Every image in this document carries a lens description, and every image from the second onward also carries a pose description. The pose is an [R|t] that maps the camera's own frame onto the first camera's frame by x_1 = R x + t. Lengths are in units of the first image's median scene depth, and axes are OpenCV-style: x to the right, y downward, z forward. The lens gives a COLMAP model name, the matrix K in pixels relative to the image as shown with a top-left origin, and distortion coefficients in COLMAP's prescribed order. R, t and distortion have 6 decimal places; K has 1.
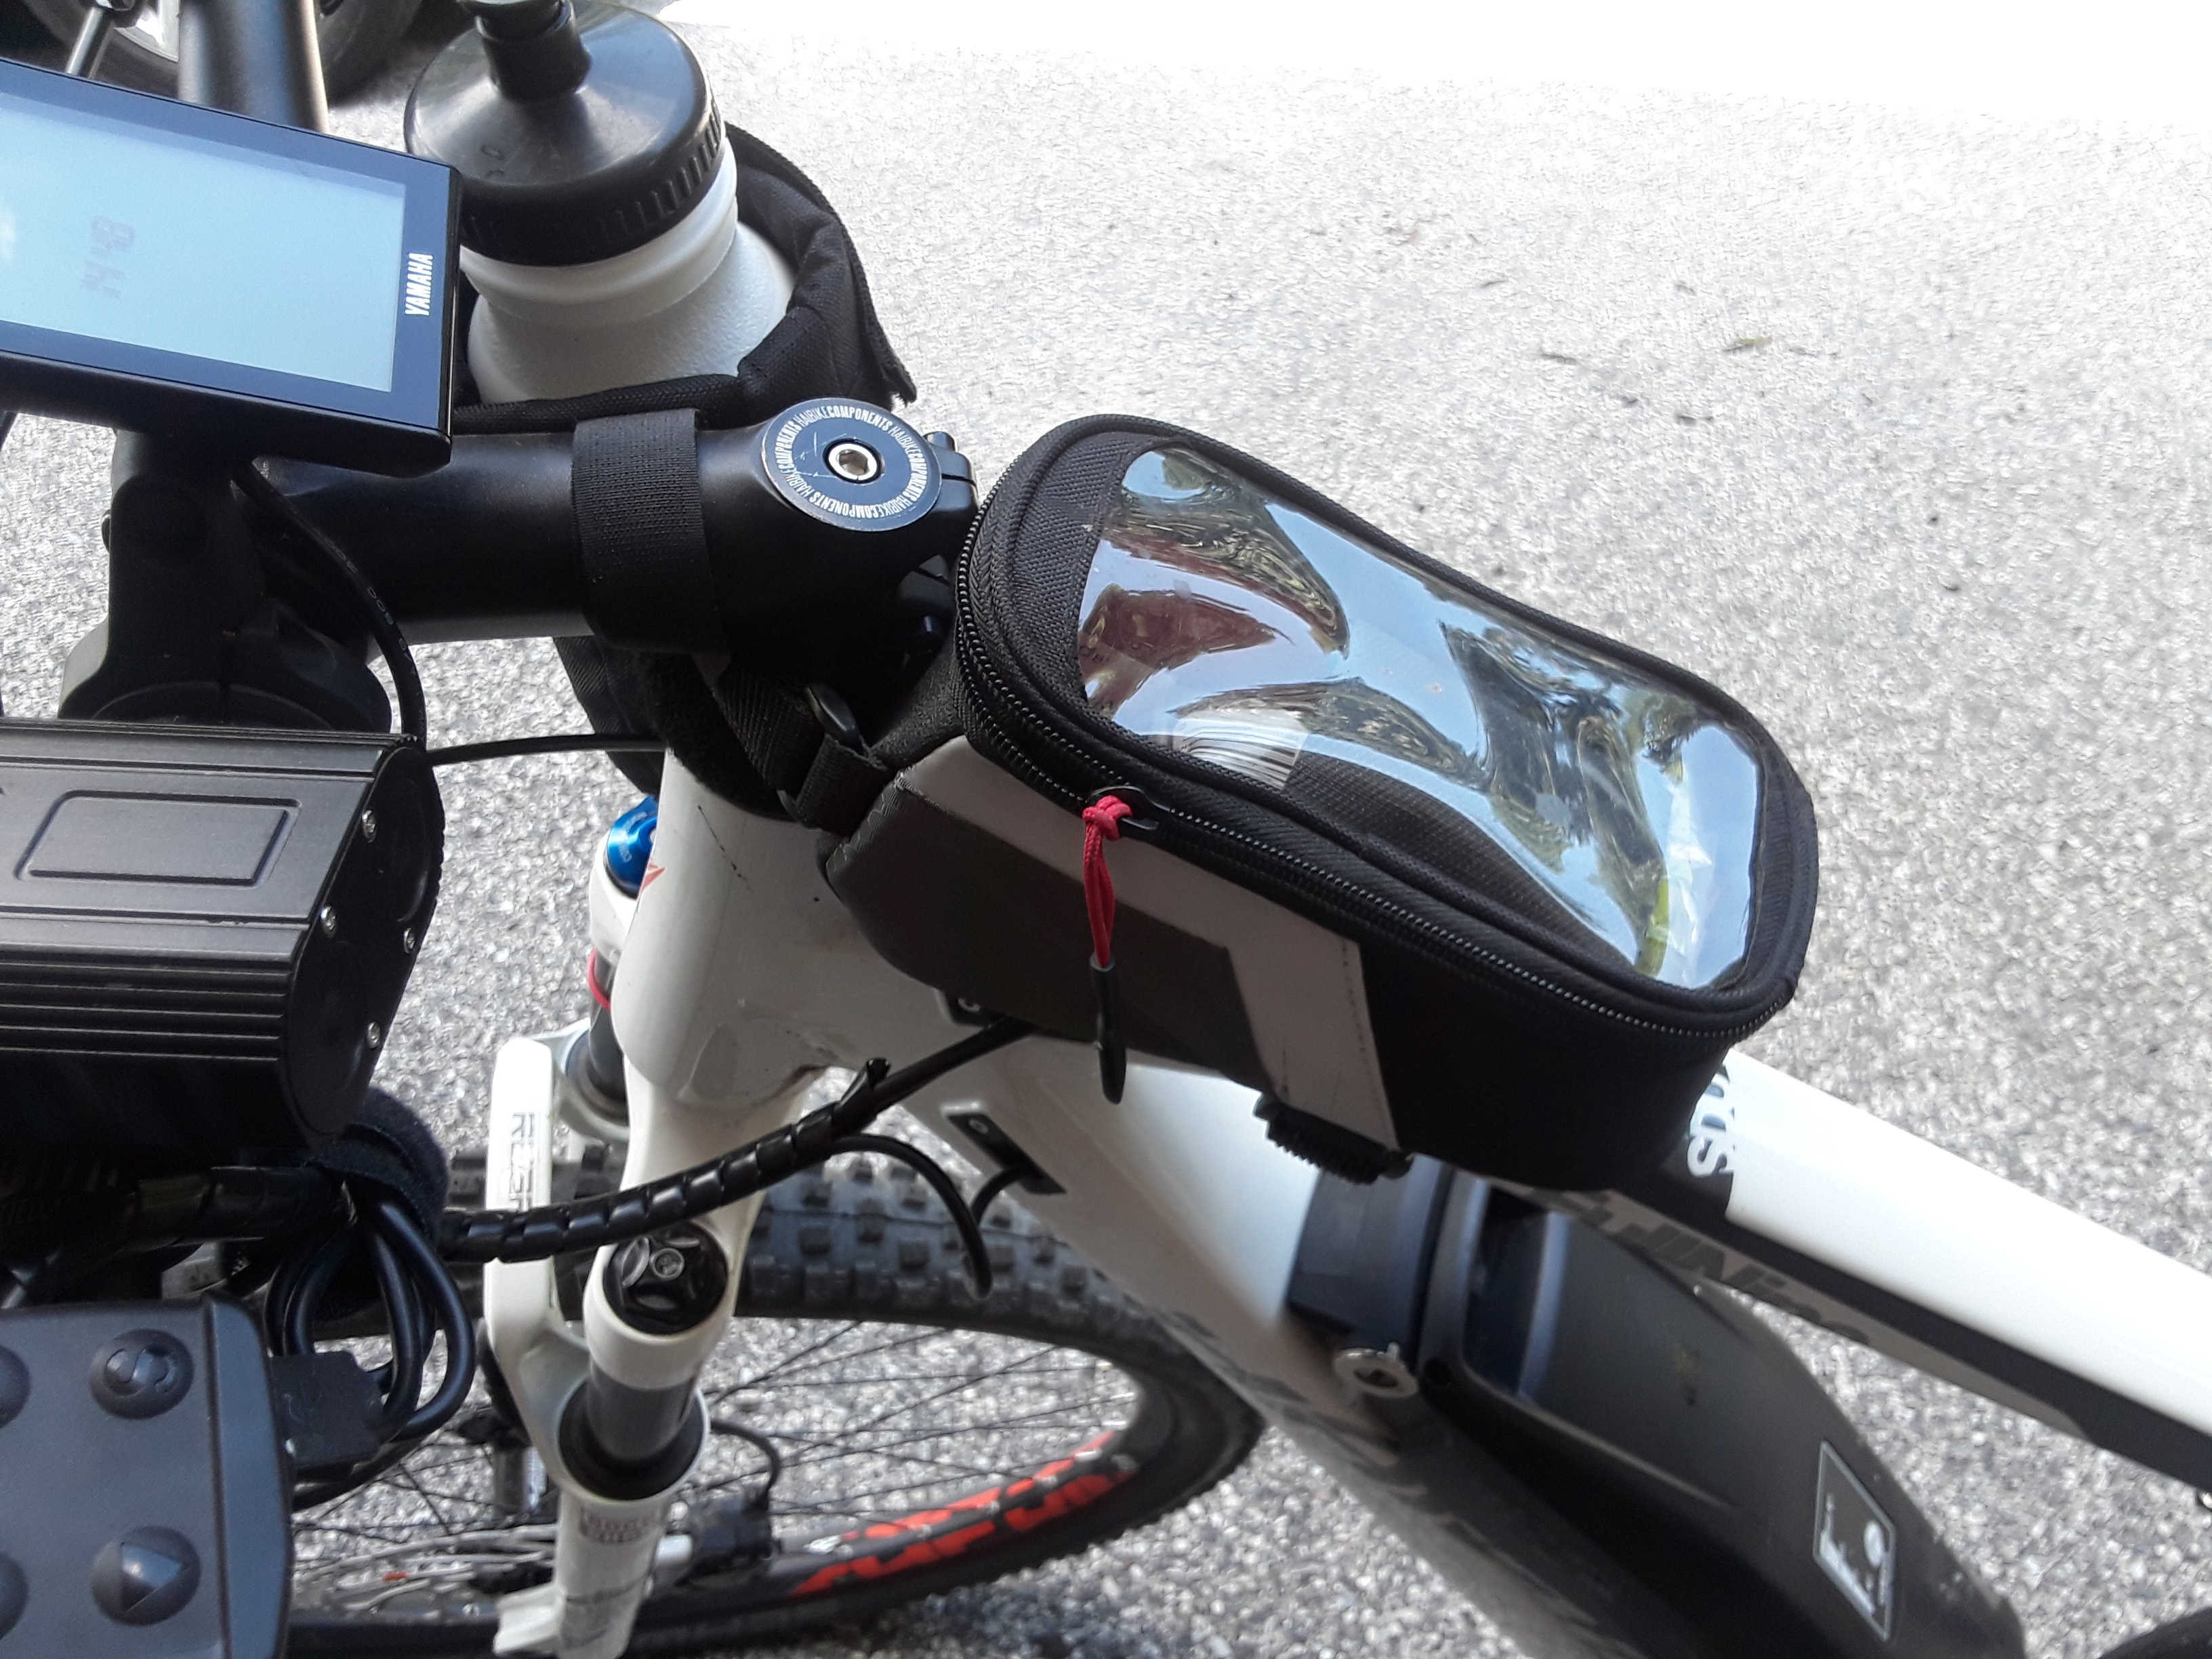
lens RADIAL K [[1841.6, 0, 1119.3], [0, 1841.6, 861.5], [0, 0, 1]] dist [0.092406, -0.161041]
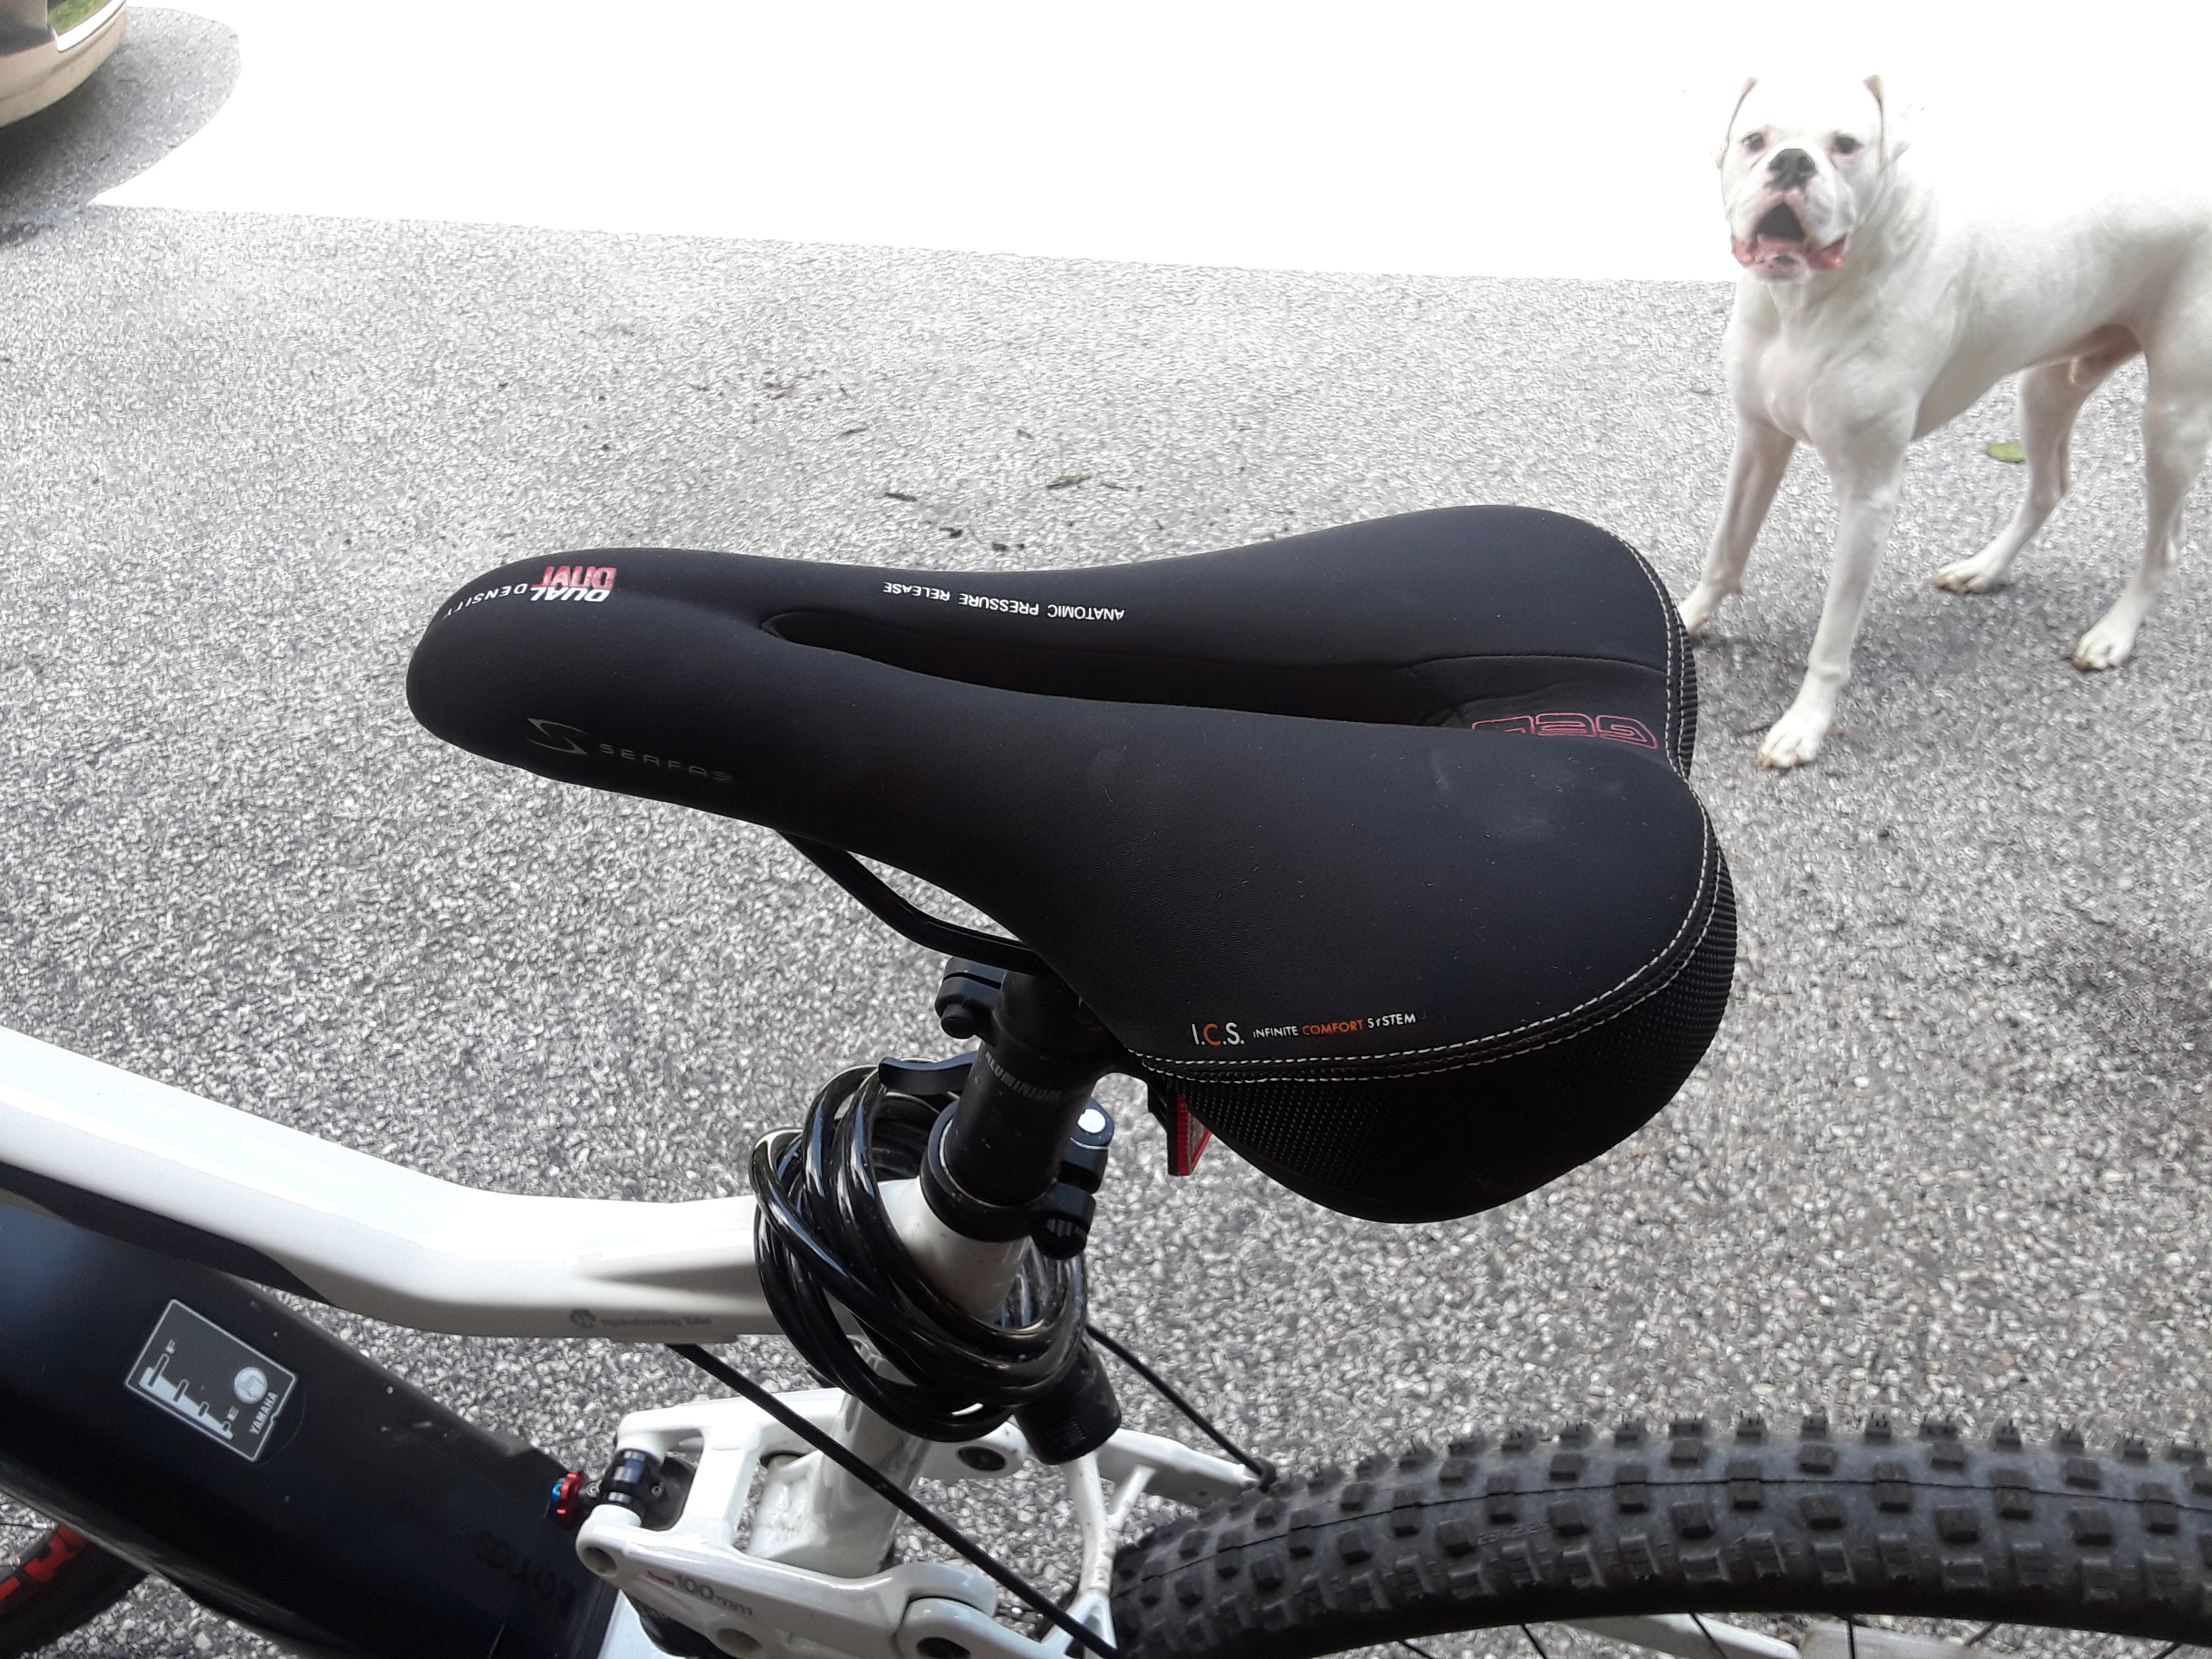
lens RADIAL K [[1841.6, 0, 1138.8], [0, 1841.6, 846.0], [0, 0, 1]] dist [0.092406, -0.161041]
pose [[0.983870, -0.062722, 0.167530, 0.182722], [0.077186, 0.993699, -0.081264, 0.035053], [-0.161377, 0.092884, 0.982512, -0.080066]]
